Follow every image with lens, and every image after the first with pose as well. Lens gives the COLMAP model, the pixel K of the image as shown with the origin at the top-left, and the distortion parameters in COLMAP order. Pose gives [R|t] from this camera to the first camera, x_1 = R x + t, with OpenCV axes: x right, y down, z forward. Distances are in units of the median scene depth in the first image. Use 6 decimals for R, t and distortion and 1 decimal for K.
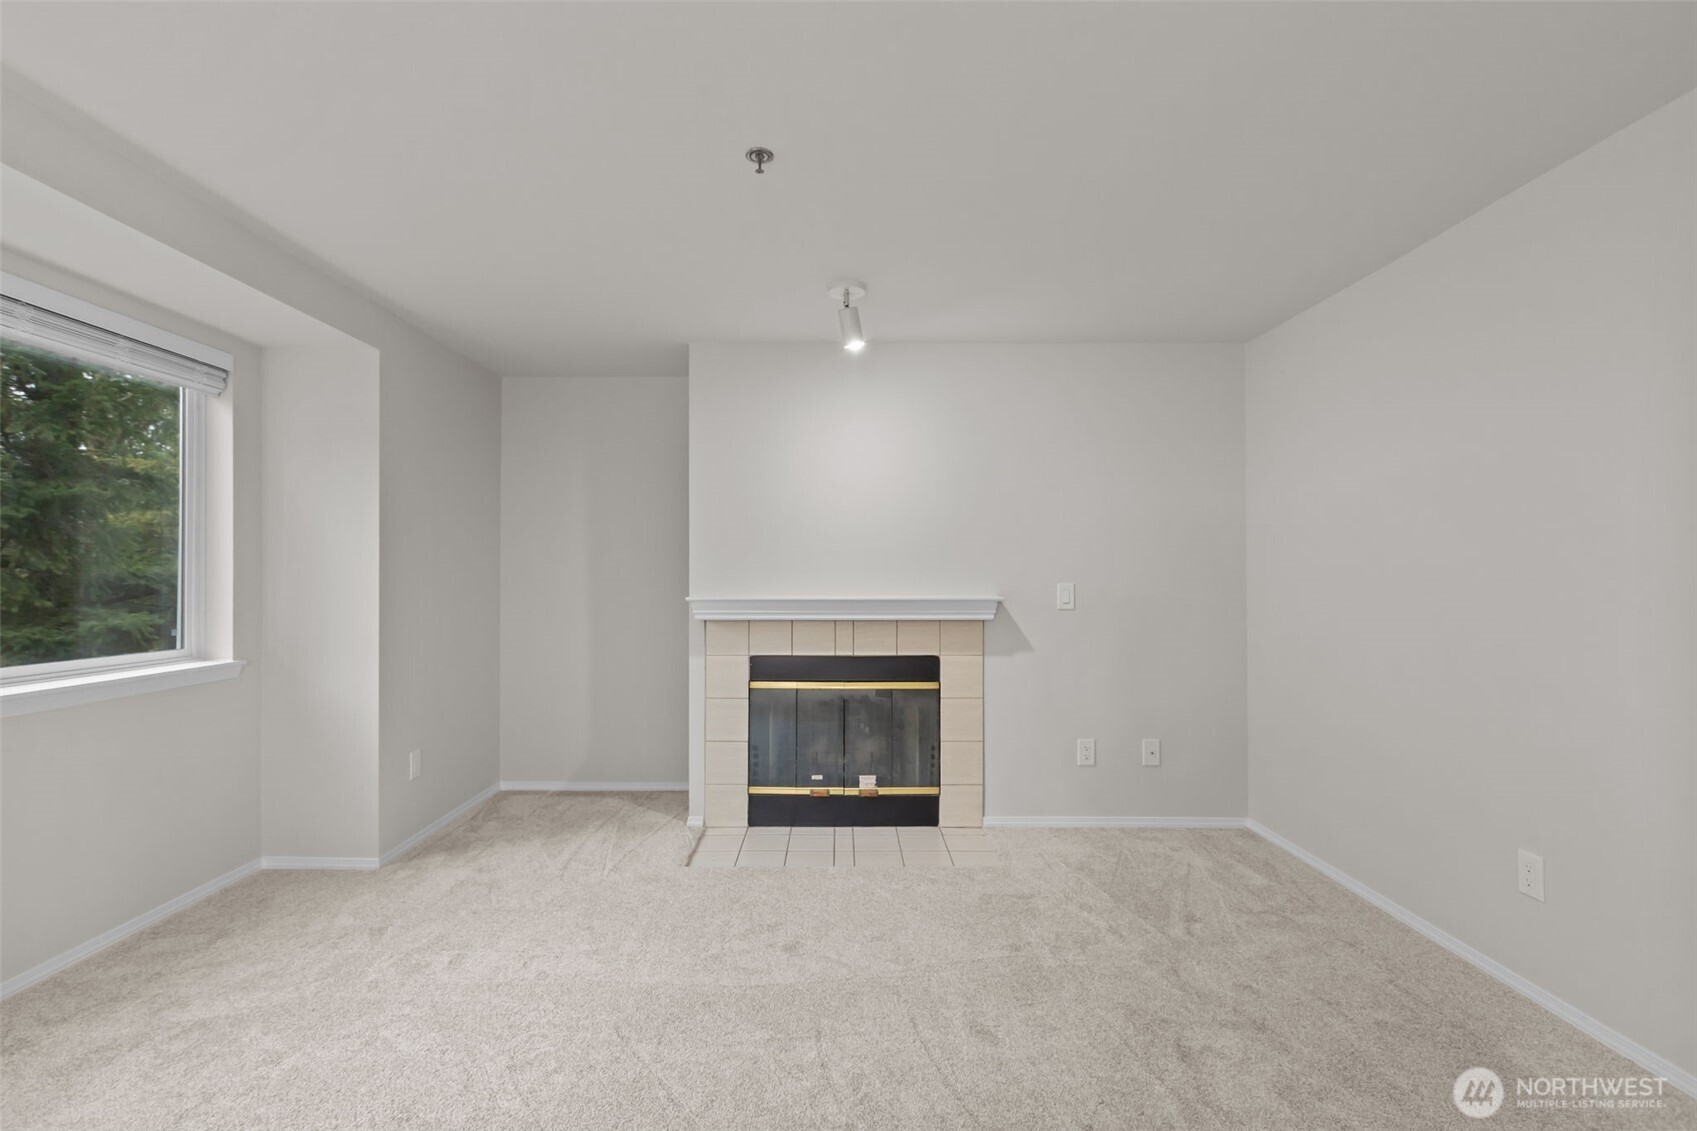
lens RADIAL K [[757.8, 0, 844.4], [0, 757.8, 578.2], [0, 0, 1]] dist [0.004129, 0.000043]
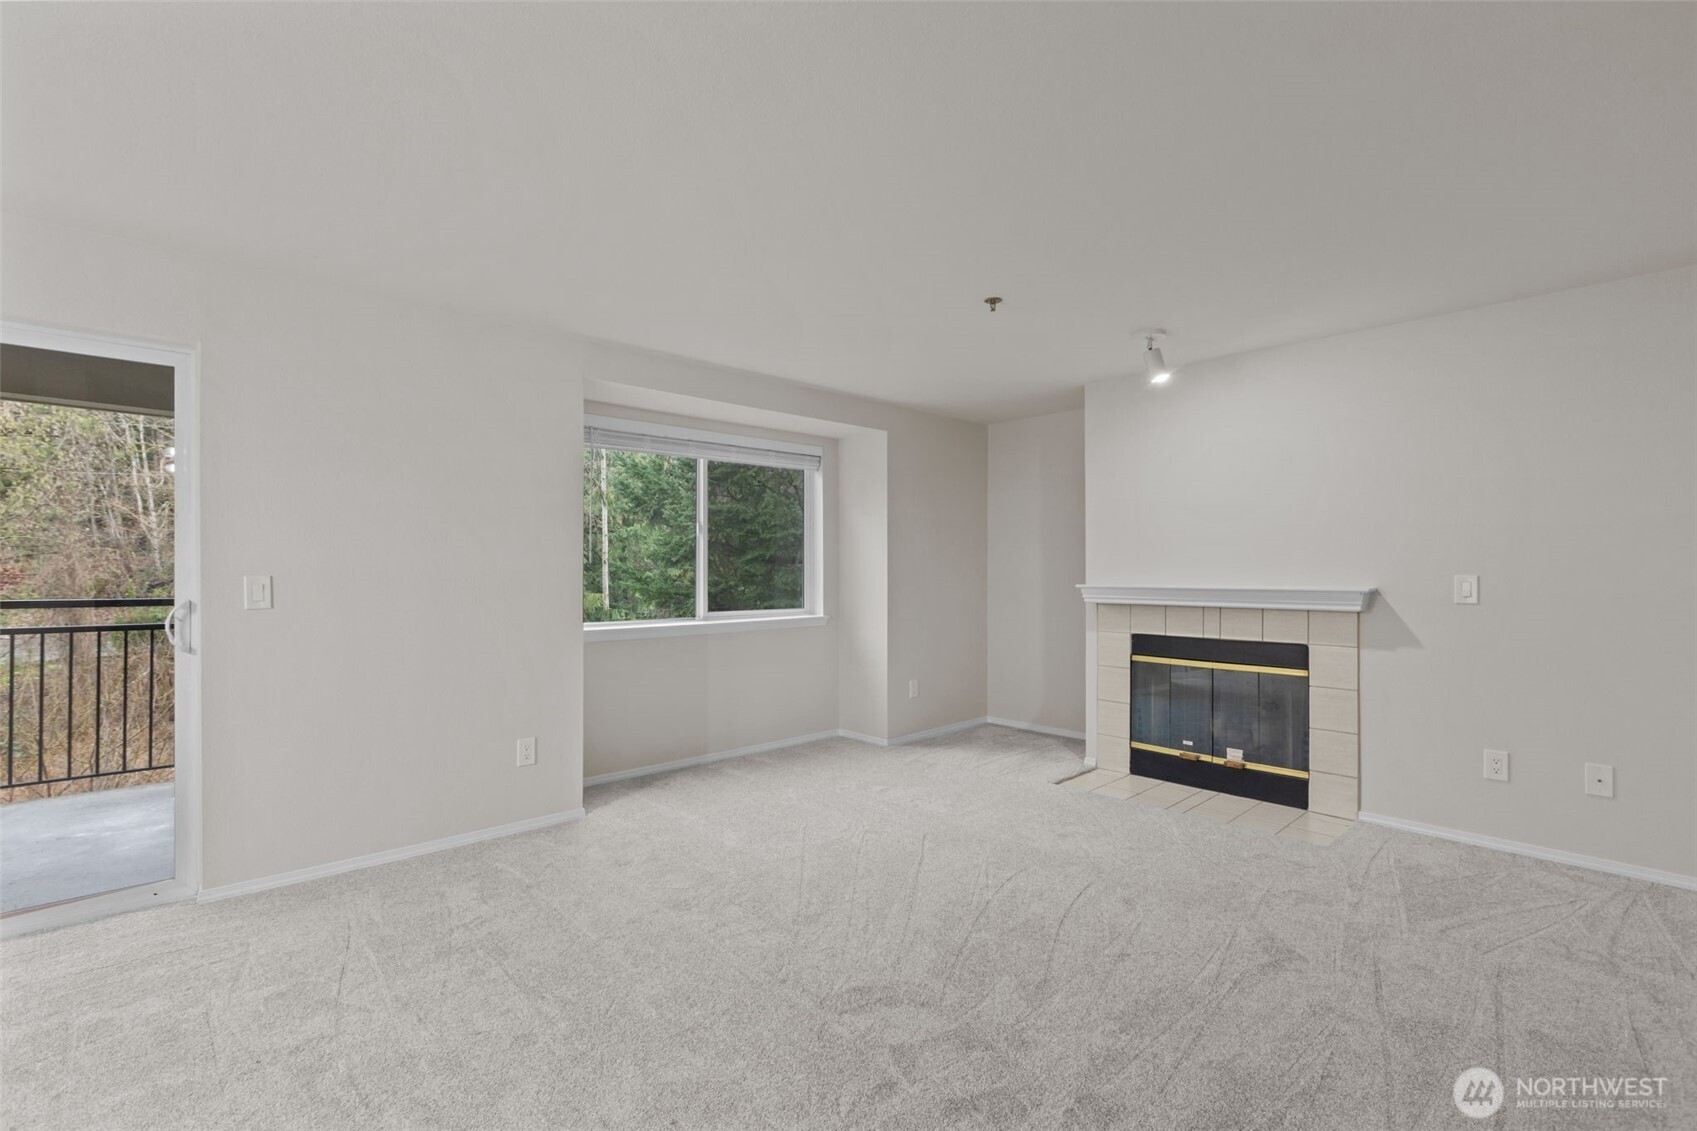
lens RADIAL K [[757.8, 0, 855.5], [0, 757.8, 568.1], [0, 0, 1]] dist [0.004129, 0.000043]
pose [[0.693073, -0.002849, -0.720862, 0.446506], [0.001165, 0.999995, -0.002832, 0.000433], [0.720867, 0.001123, 0.693073, -0.160160]]
